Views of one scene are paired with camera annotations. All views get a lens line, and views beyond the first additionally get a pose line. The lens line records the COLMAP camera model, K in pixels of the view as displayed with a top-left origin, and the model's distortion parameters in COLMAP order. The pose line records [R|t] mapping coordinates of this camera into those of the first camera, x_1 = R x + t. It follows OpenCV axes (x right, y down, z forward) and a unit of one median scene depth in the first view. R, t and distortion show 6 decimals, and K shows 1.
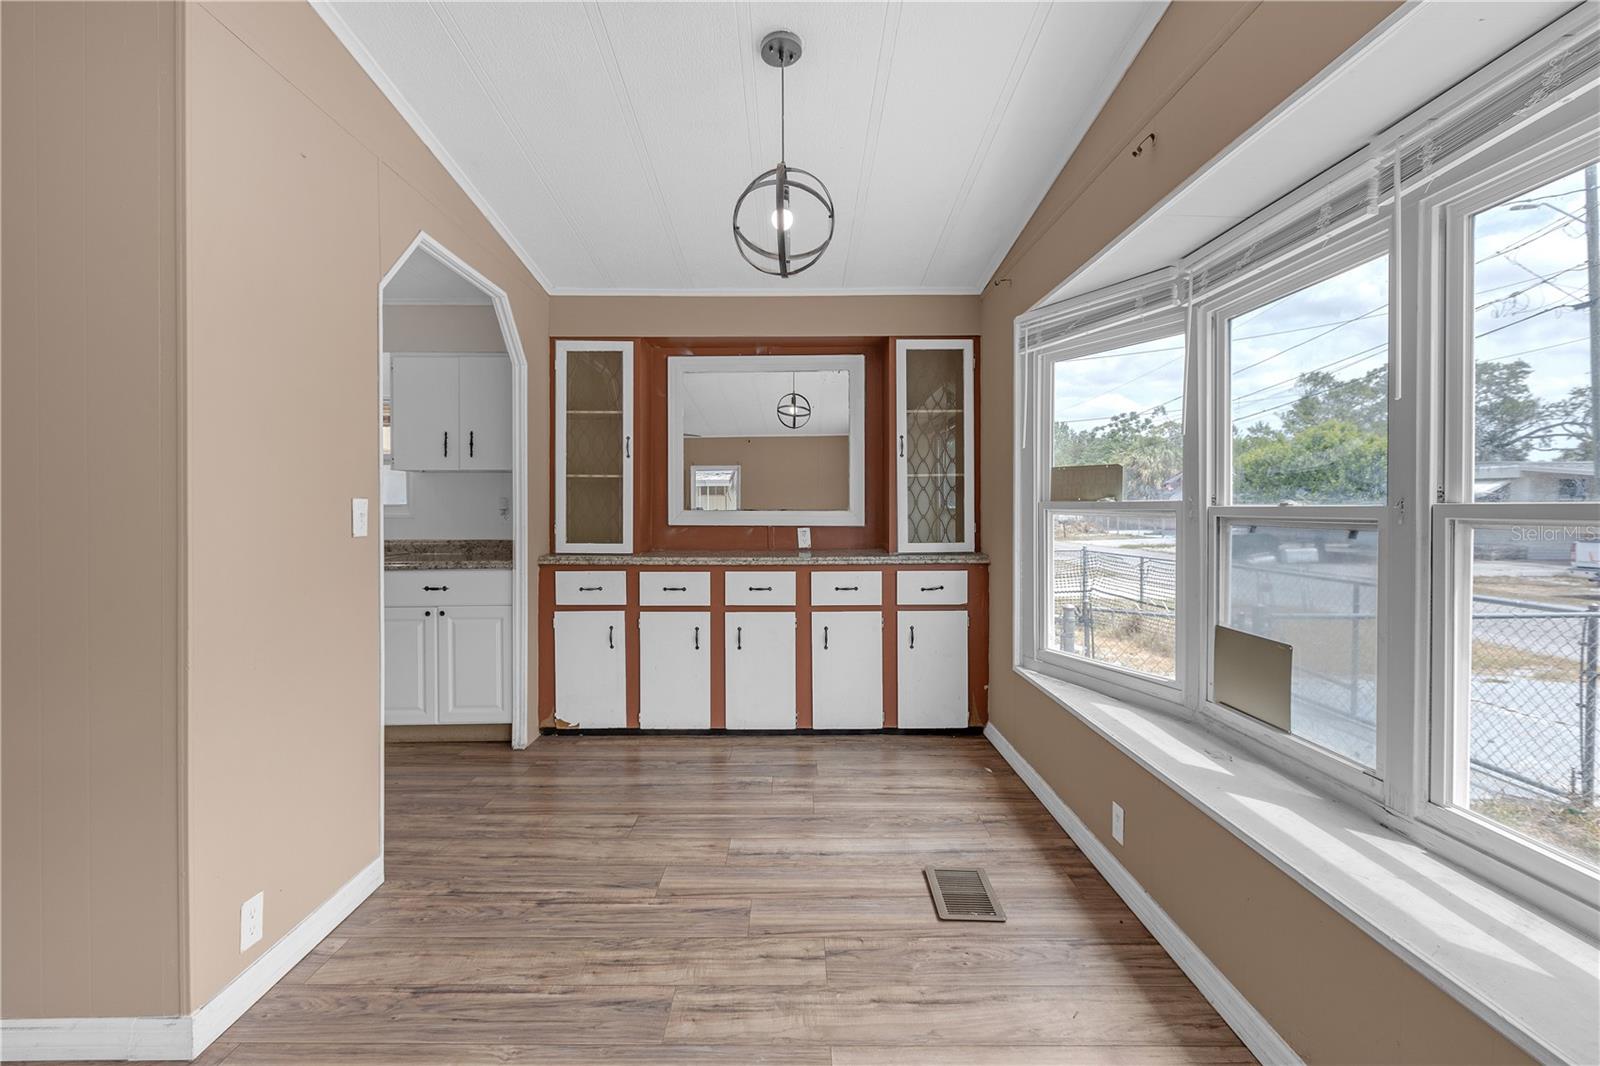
lens RADIAL K [[752.5, 0, 794.0], [0, 752.5, 509.2], [0, 0, 1]] dist [0.005176, -0.001153]
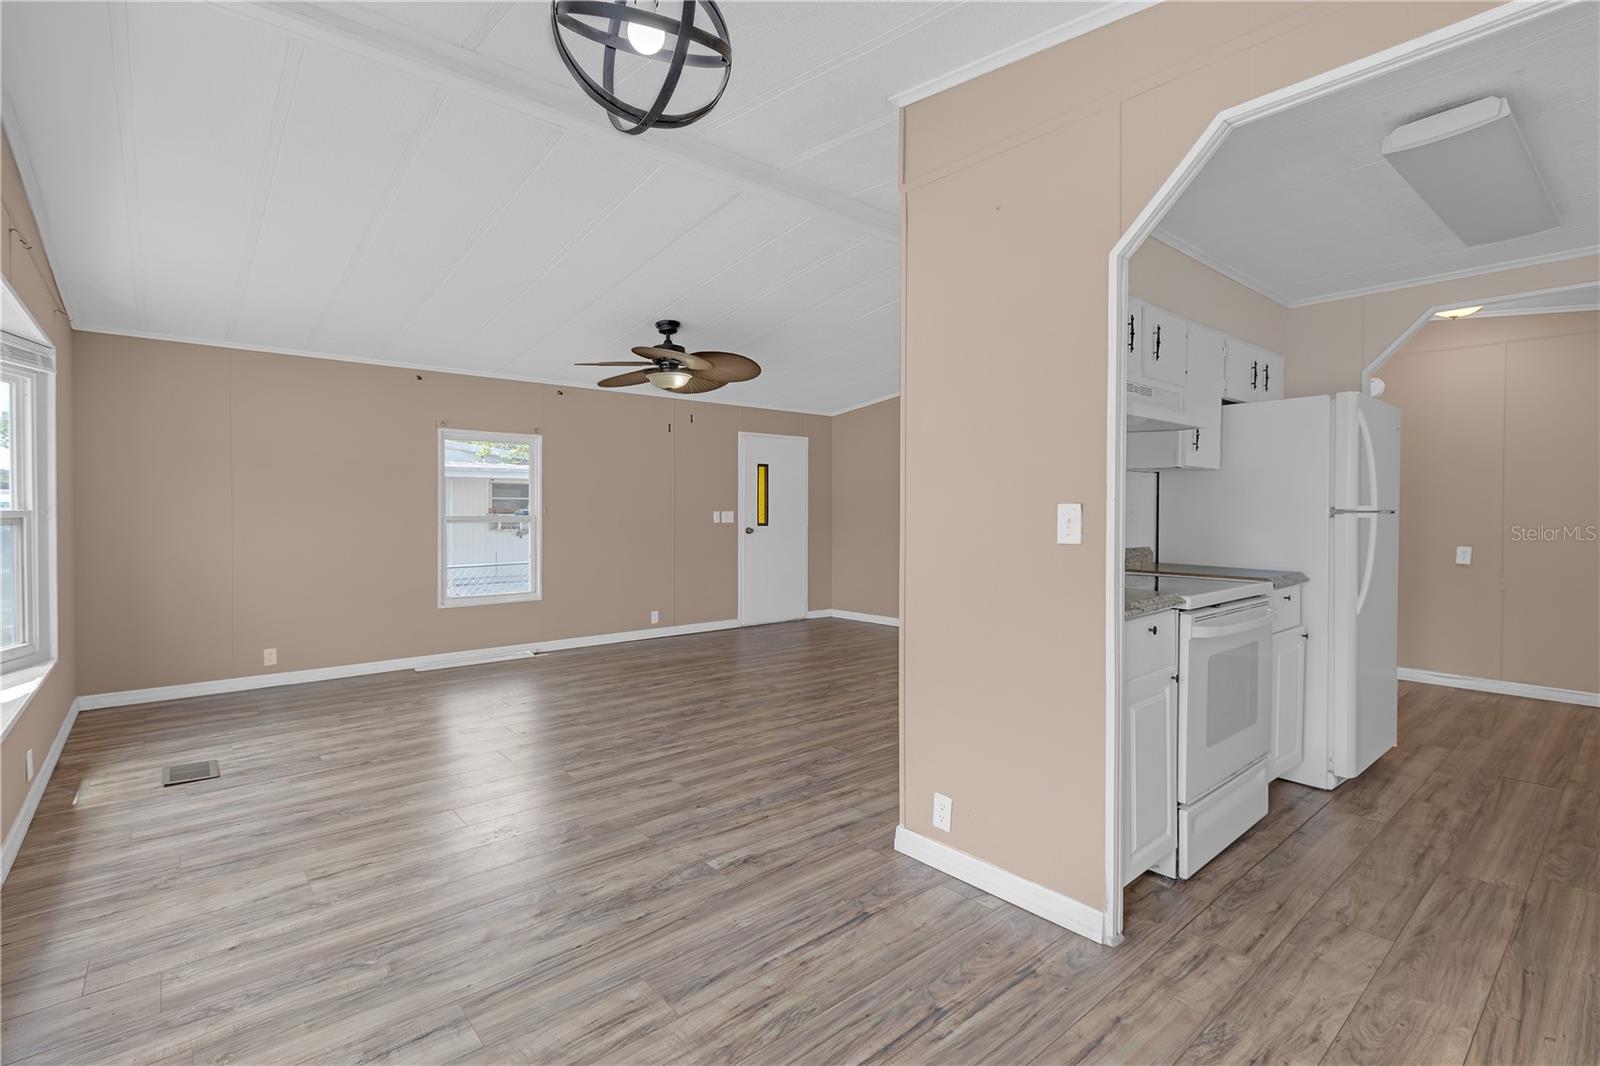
lens RADIAL K [[721.0, 0, 815.4], [0, 721.0, 525.6], [0, 0, 1]] dist [0.004143, -0.000677]
pose [[-0.749149, 0.014682, -0.662239, 0.150862], [0.000416, 0.999765, 0.021695, -0.001592], [0.662401, 0.015977, -0.748979, 0.872821]]
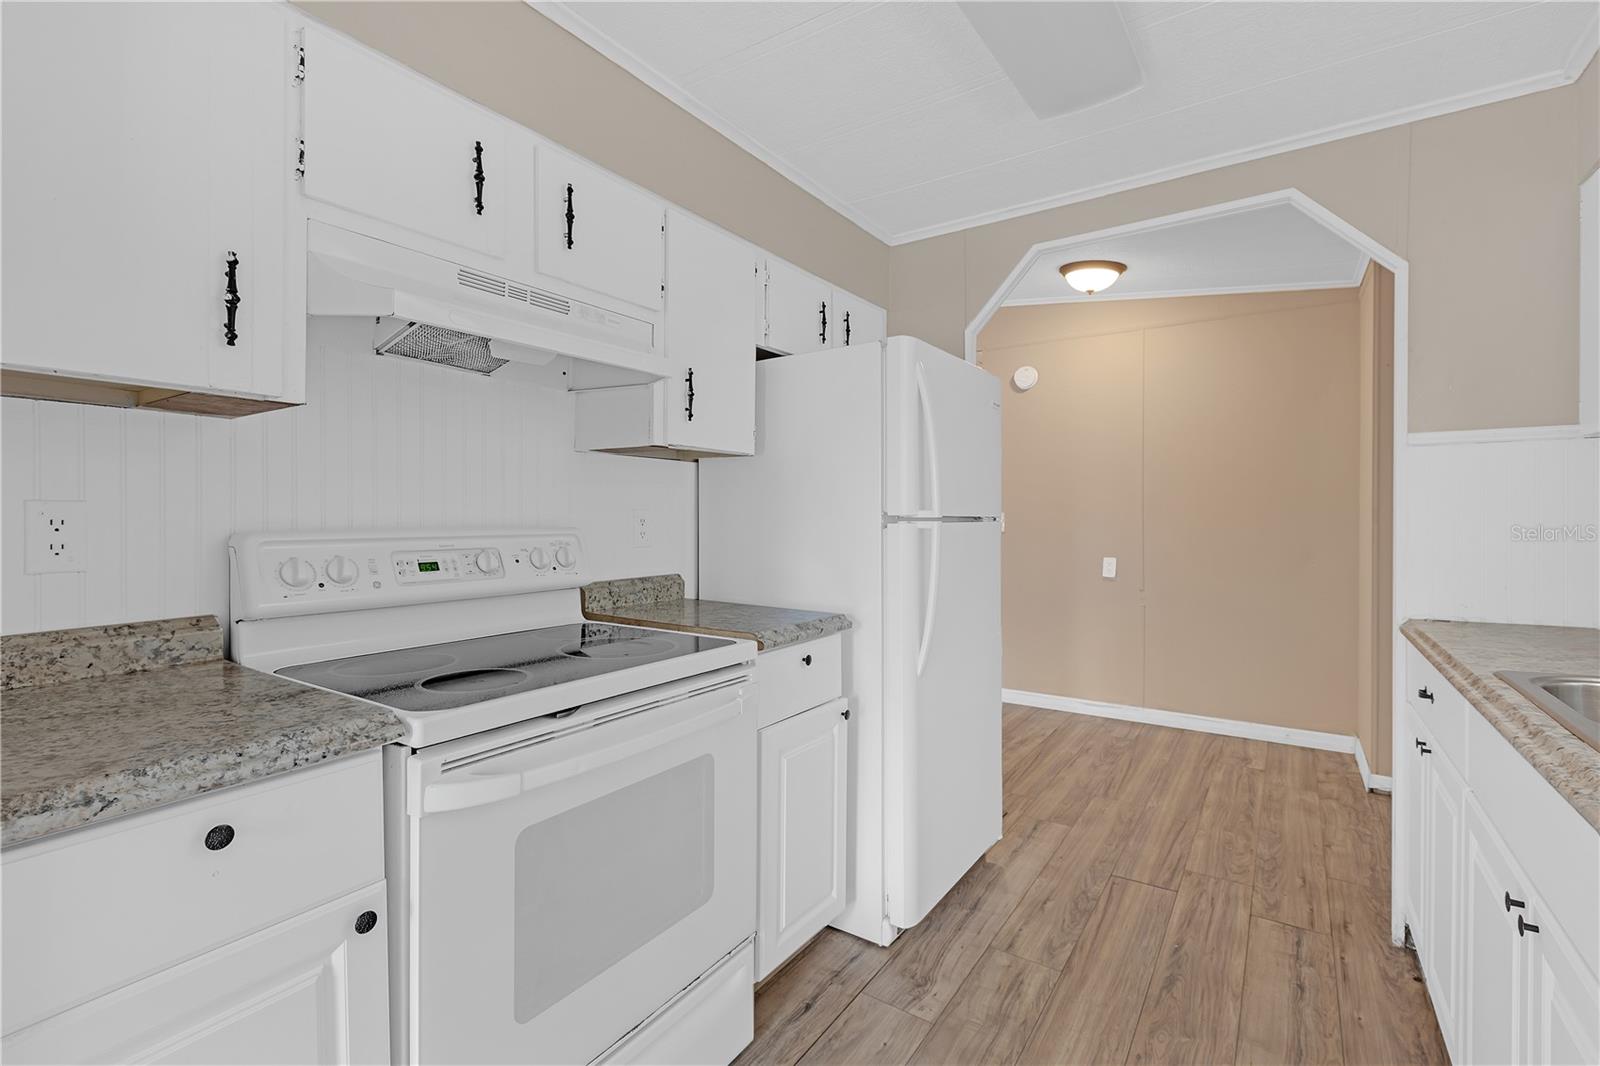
lens RADIAL K [[721.0, 0, 831.2], [0, 721.0, 511.5], [0, 0, 1]] dist [0.004143, -0.000677]
pose [[-0.520261, -0.005260, -0.853991, -0.330922], [-0.005149, 0.999982, -0.003023, -0.003680], [0.853992, 0.002825, -0.520278, 0.892489]]
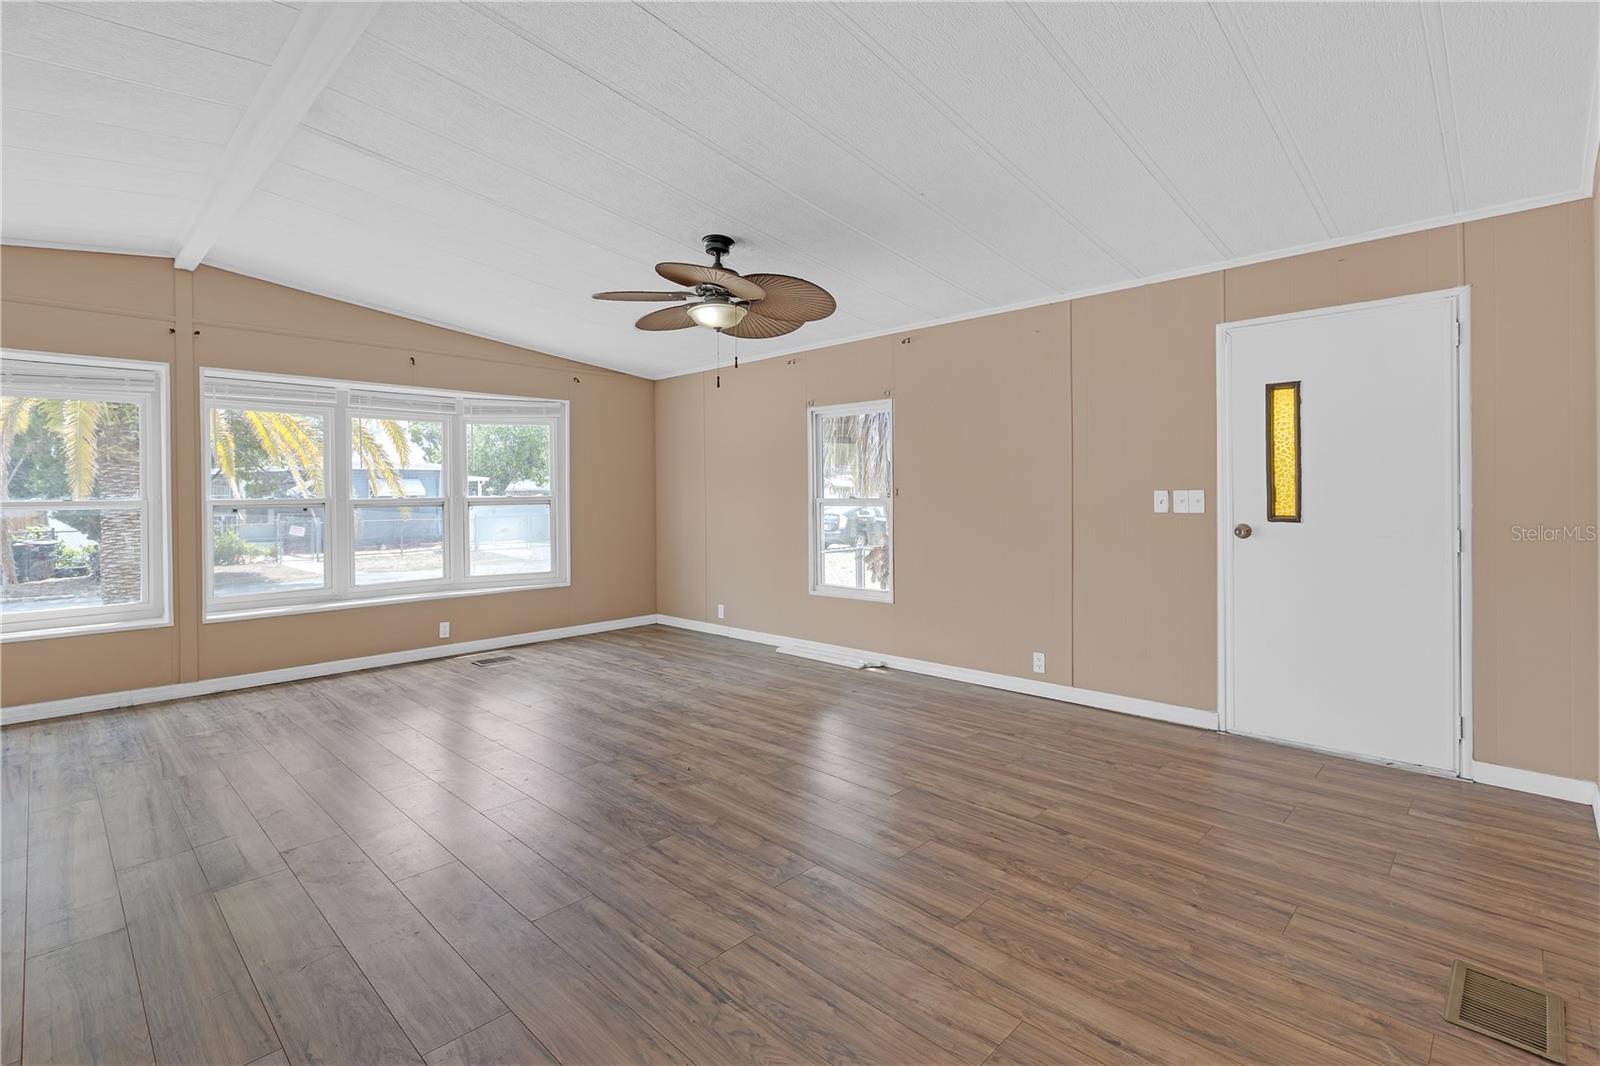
lens RADIAL K [[752.5, 0, 750.1], [0, 752.5, 495.8], [0, 0, 1]] dist [0.005176, -0.001153]
pose [[-0.703357, 0.007045, 0.710802, -1.261541], [0.014770, 0.999880, 0.004705, -0.004622], [-0.710684, 0.013808, -0.703376, 0.401867]]
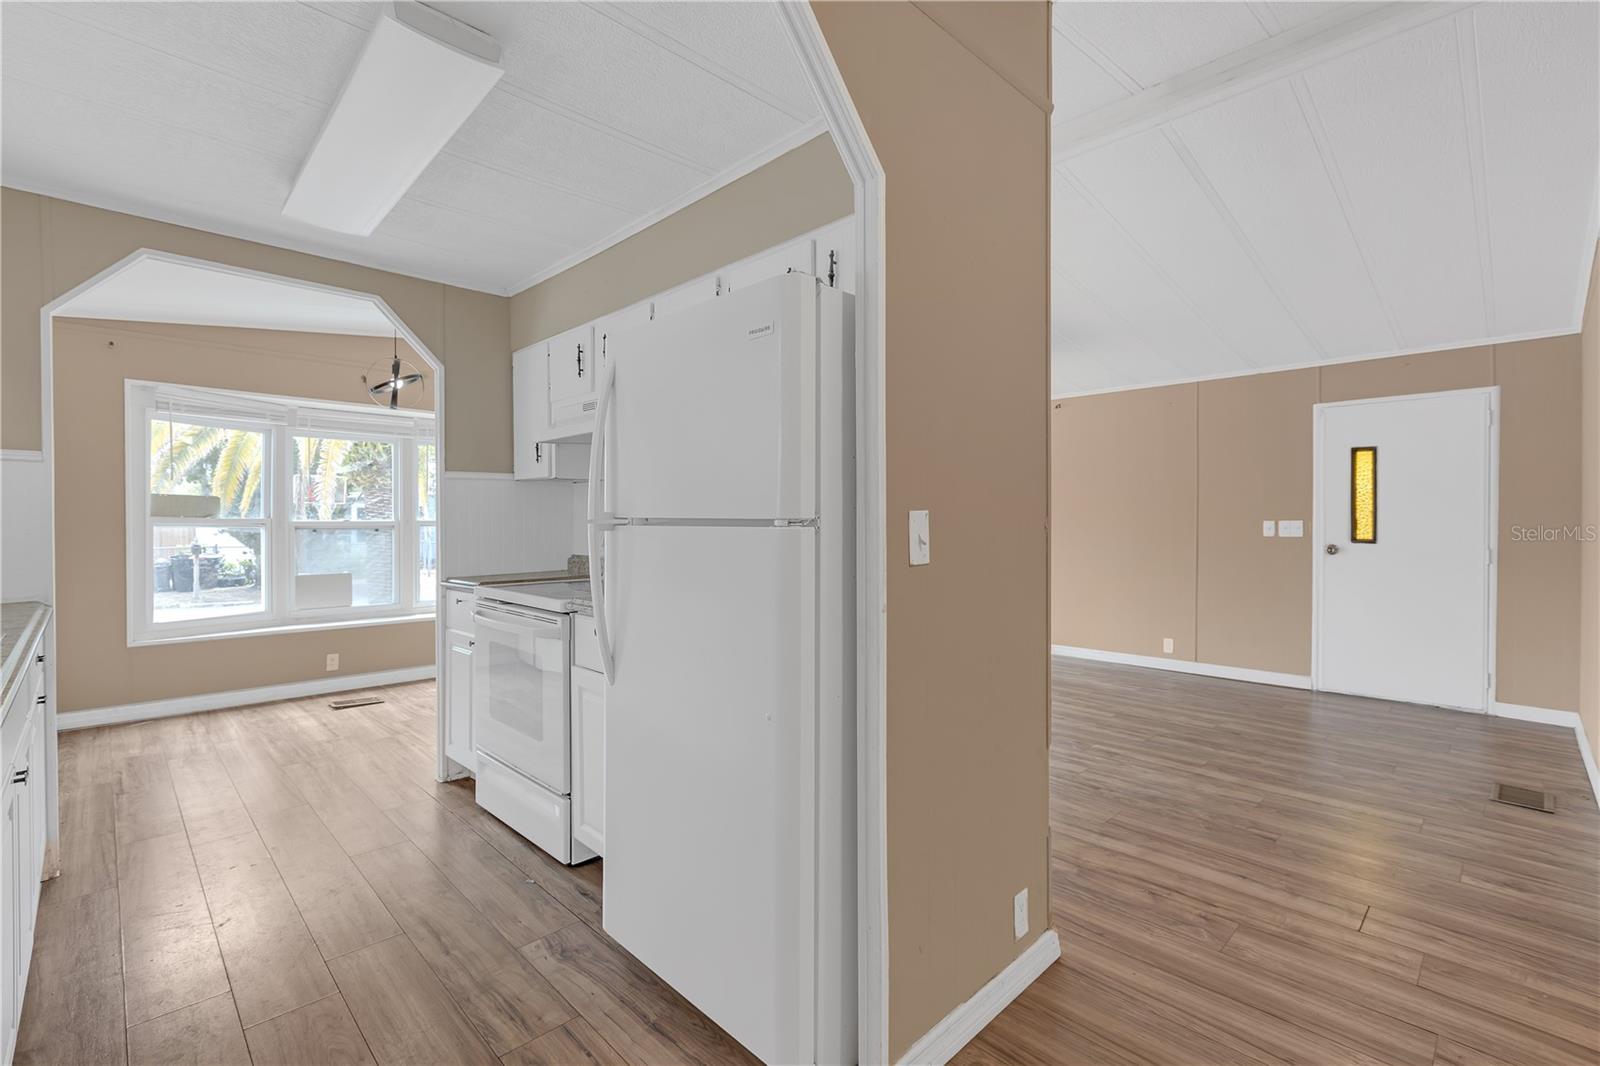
lens RADIAL K [[721.0, 0, 760.9], [0, 721.0, 525.5], [0, 0, 1]] dist [0.004143, -0.000677]
pose [[-0.694273, -0.003409, 0.719704, -1.244984], [0.002161, 0.999974, 0.006821, -0.000972], [-0.719708, 0.006291, -0.694248, 0.950303]]
